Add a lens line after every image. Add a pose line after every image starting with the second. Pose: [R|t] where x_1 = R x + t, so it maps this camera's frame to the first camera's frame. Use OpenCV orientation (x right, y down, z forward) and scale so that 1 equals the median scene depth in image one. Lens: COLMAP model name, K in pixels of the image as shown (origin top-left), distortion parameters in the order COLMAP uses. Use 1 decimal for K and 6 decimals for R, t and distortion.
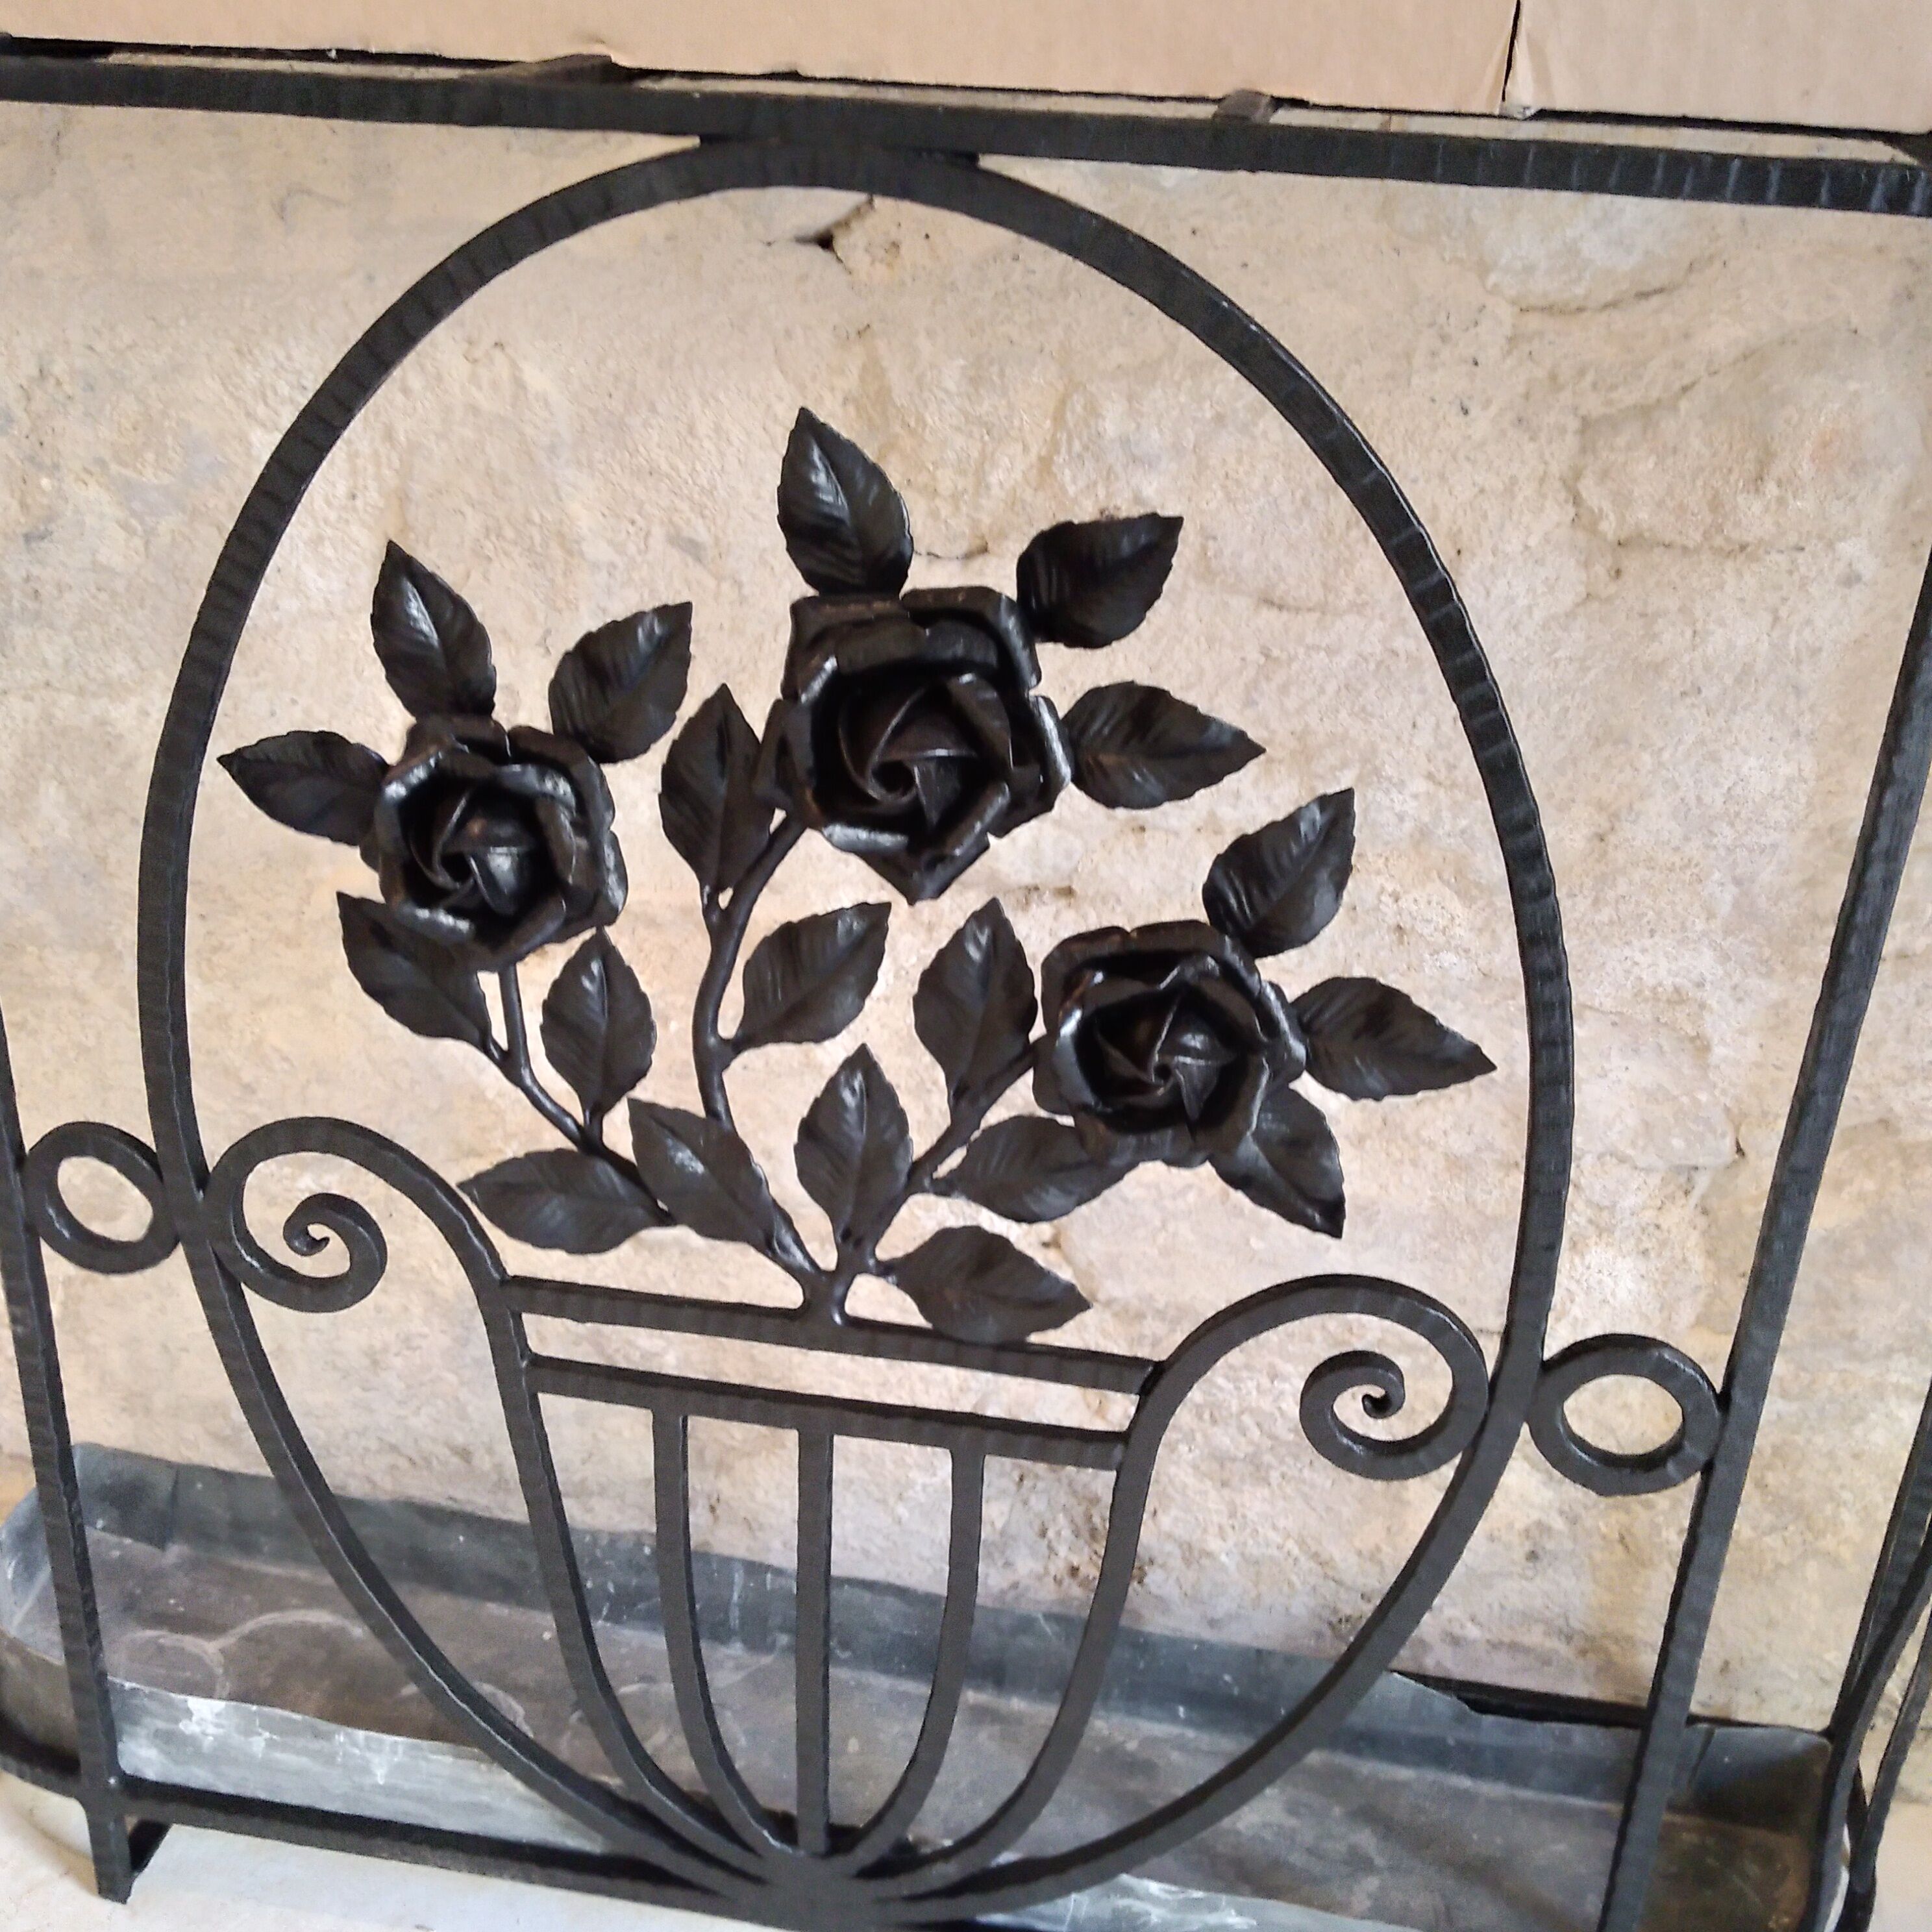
lens RADIAL K [[2160.8, 0, 946.7], [0, 2160.8, 961.8], [0, 0, 1]] dist [0.049903, 0.000000]
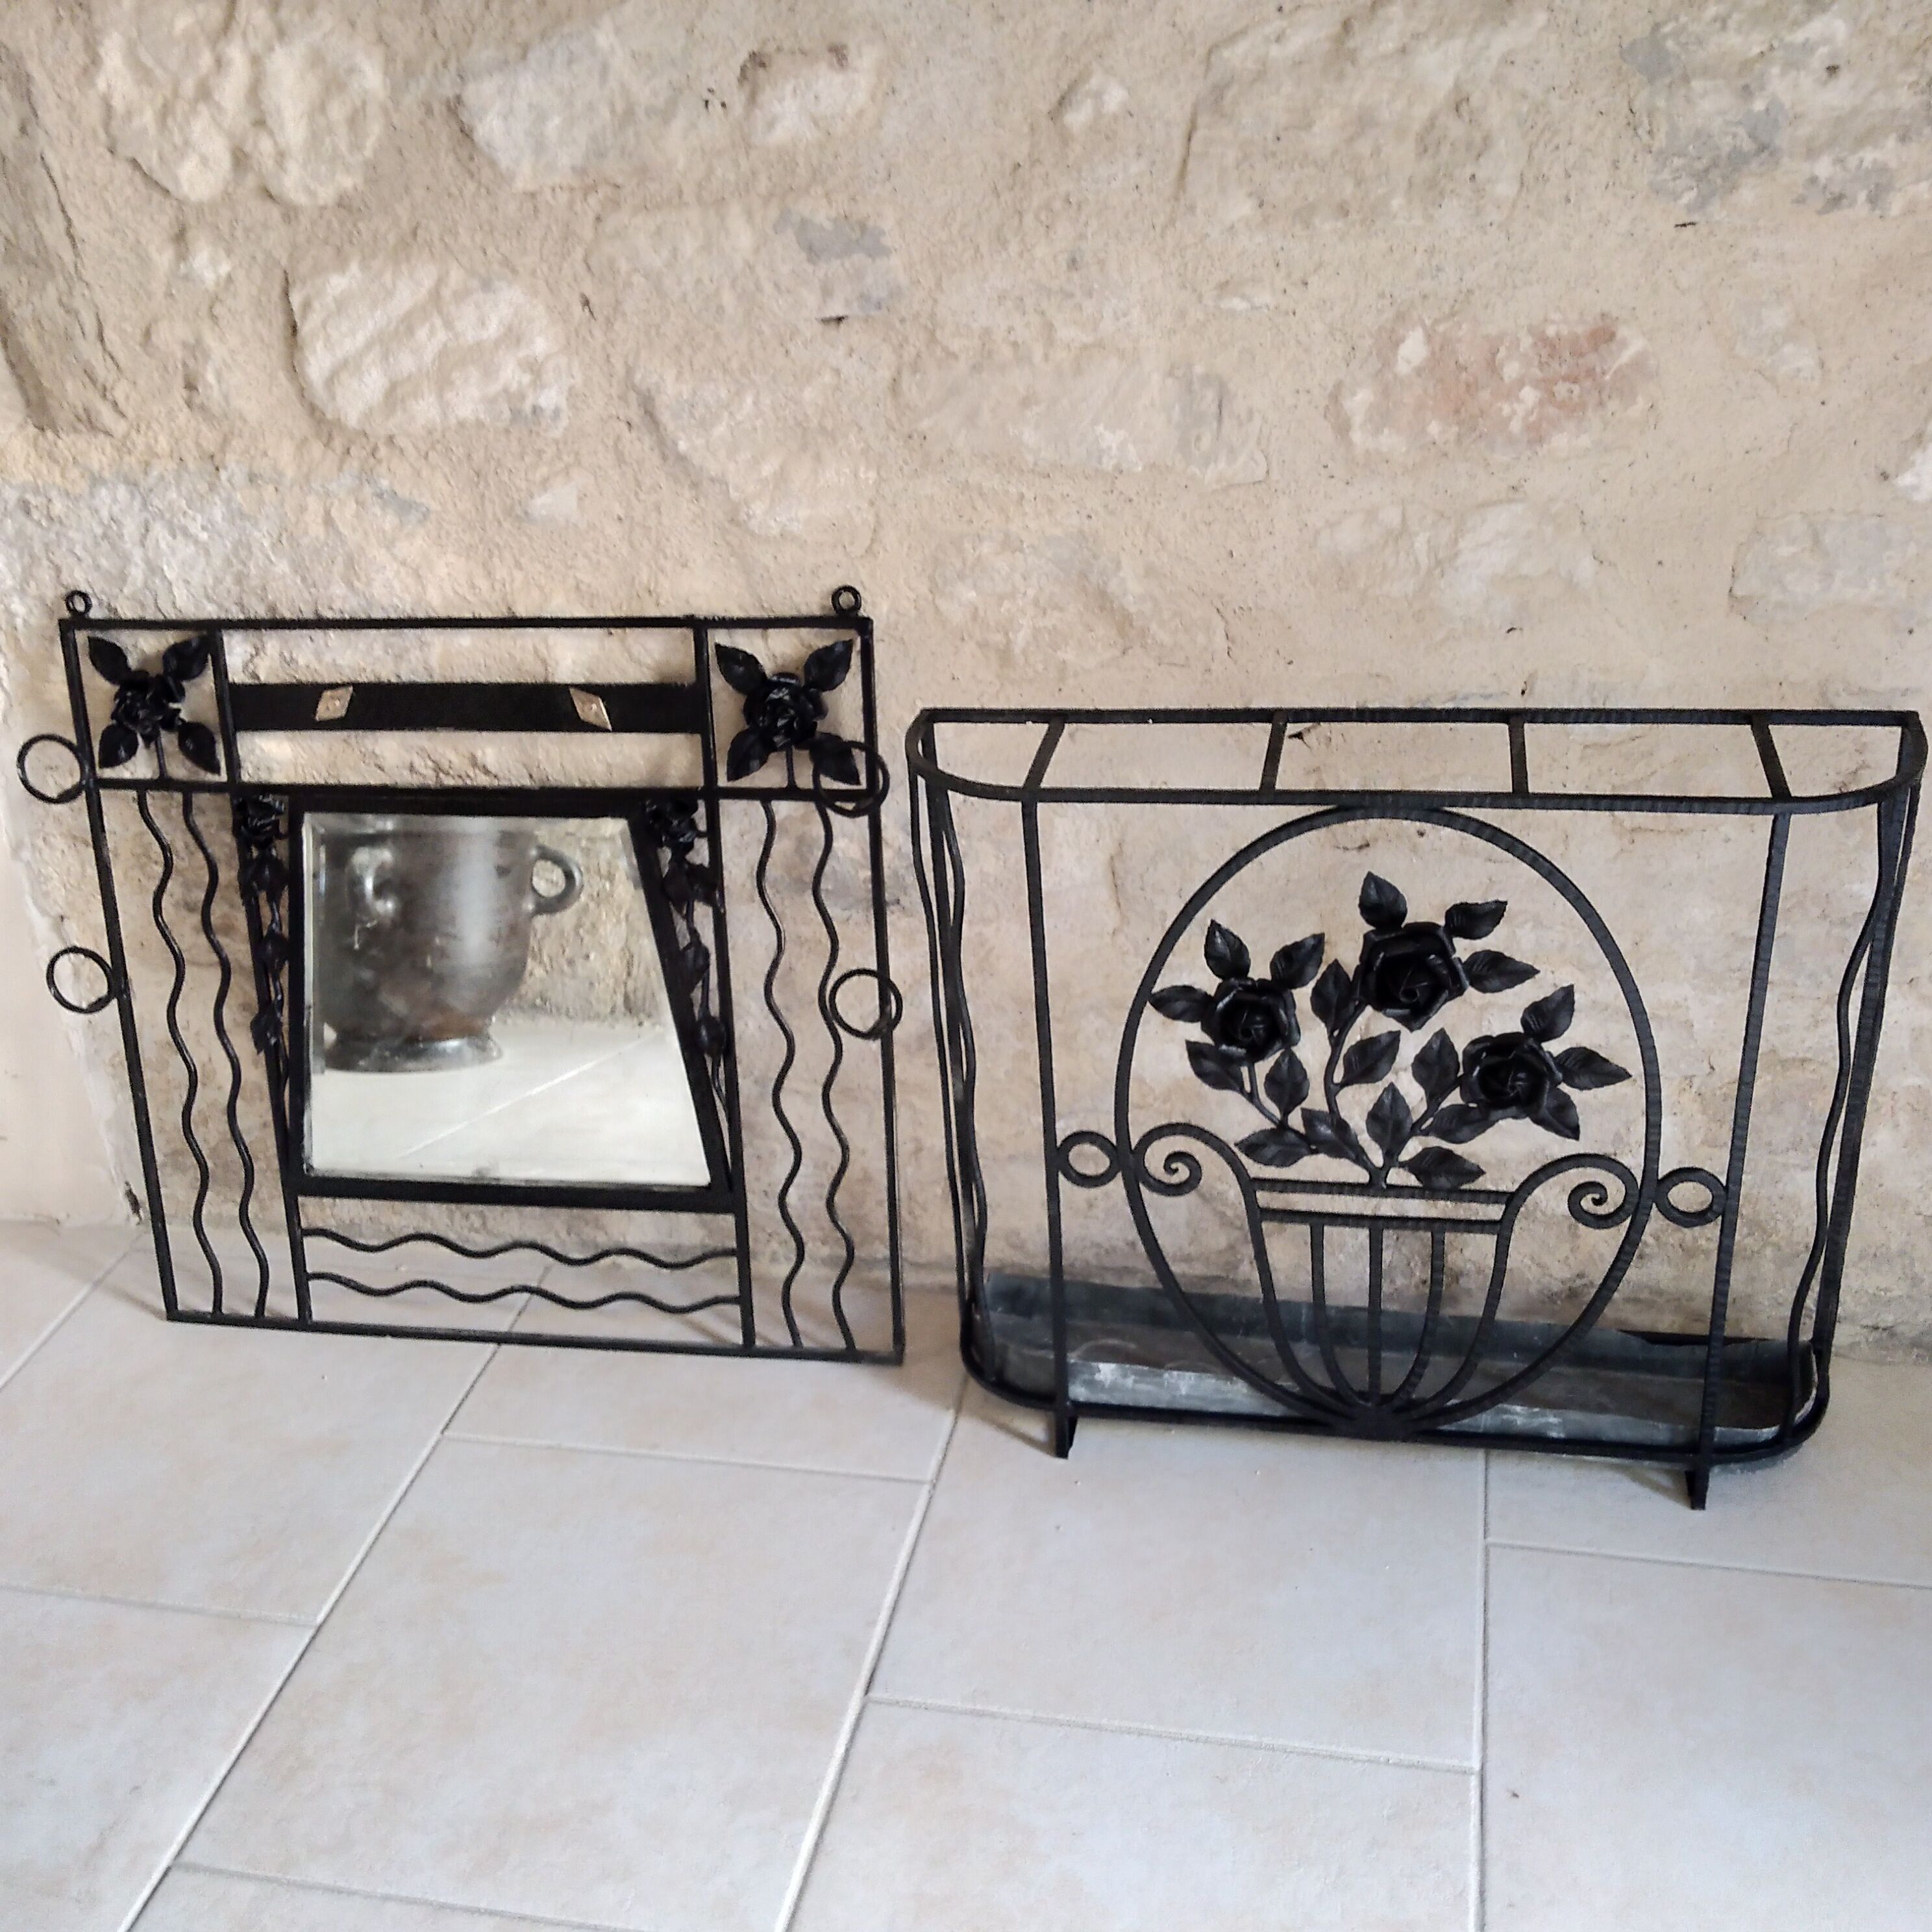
lens RADIAL K [[2179.4, 0, 977.8], [0, 2179.4, 965.3], [0, 0, 1]] dist [-0.026436, 0.000000]
pose [[0.993373, -0.083770, -0.078698, -0.319700], [0.087737, 0.994969, 0.048364, -0.276652], [0.074251, -0.054948, 0.995725, -1.682863]]
